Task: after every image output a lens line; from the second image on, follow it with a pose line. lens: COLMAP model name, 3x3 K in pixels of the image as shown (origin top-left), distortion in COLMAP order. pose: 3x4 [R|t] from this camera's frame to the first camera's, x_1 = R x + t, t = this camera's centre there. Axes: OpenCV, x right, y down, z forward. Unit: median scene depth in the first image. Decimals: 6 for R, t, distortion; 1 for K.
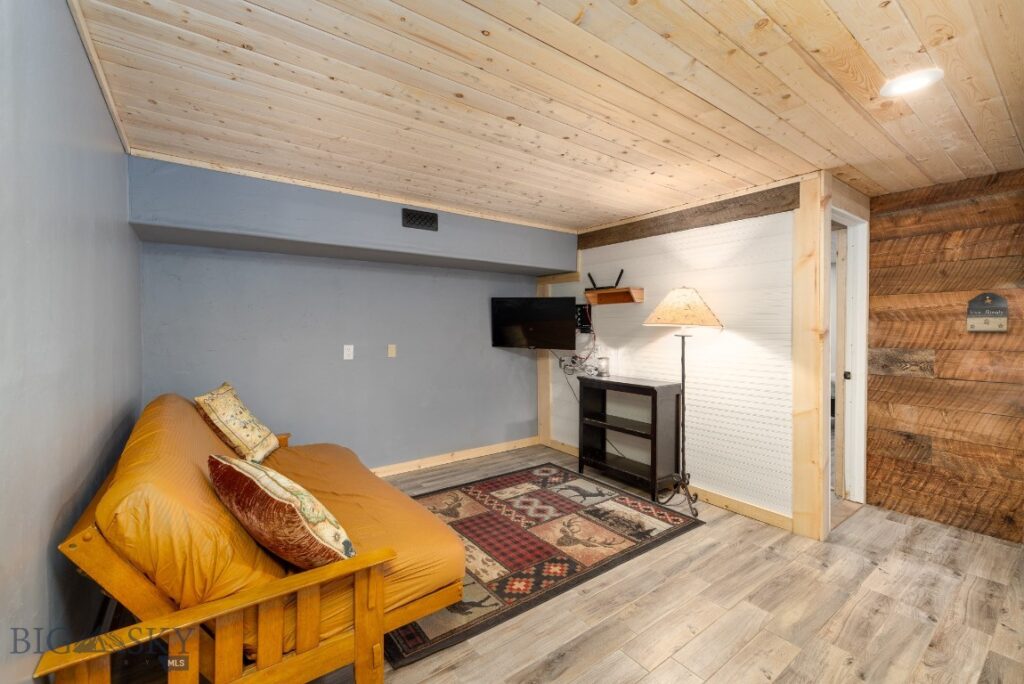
lens RADIAL K [[430.2, 0, 511.3], [0, 430.2, 325.6], [0, 0, 1]] dist [0.000066, 0.000274]
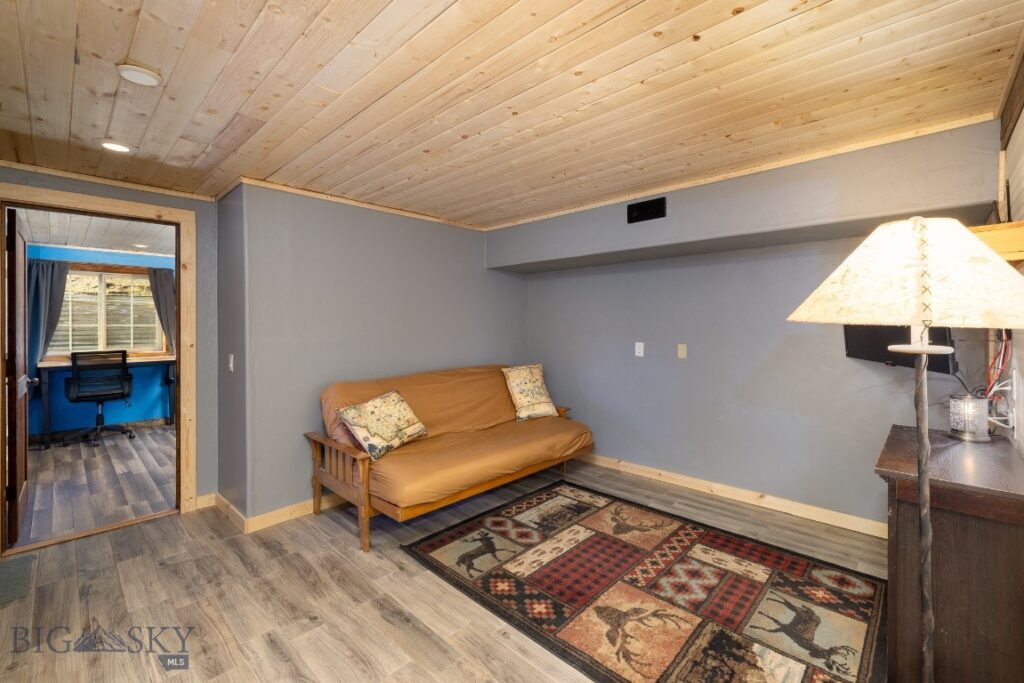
lens RADIAL K [[430.2, 0, 511.3], [0, 430.2, 325.1], [0, 0, 1]] dist [0.000066, 0.000274]
pose [[0.171859, 0.002331, -0.985119, 0.723945], [0.007533, 0.999965, 0.003680, -0.004939], [0.985093, -0.008054, 0.171835, 0.613397]]
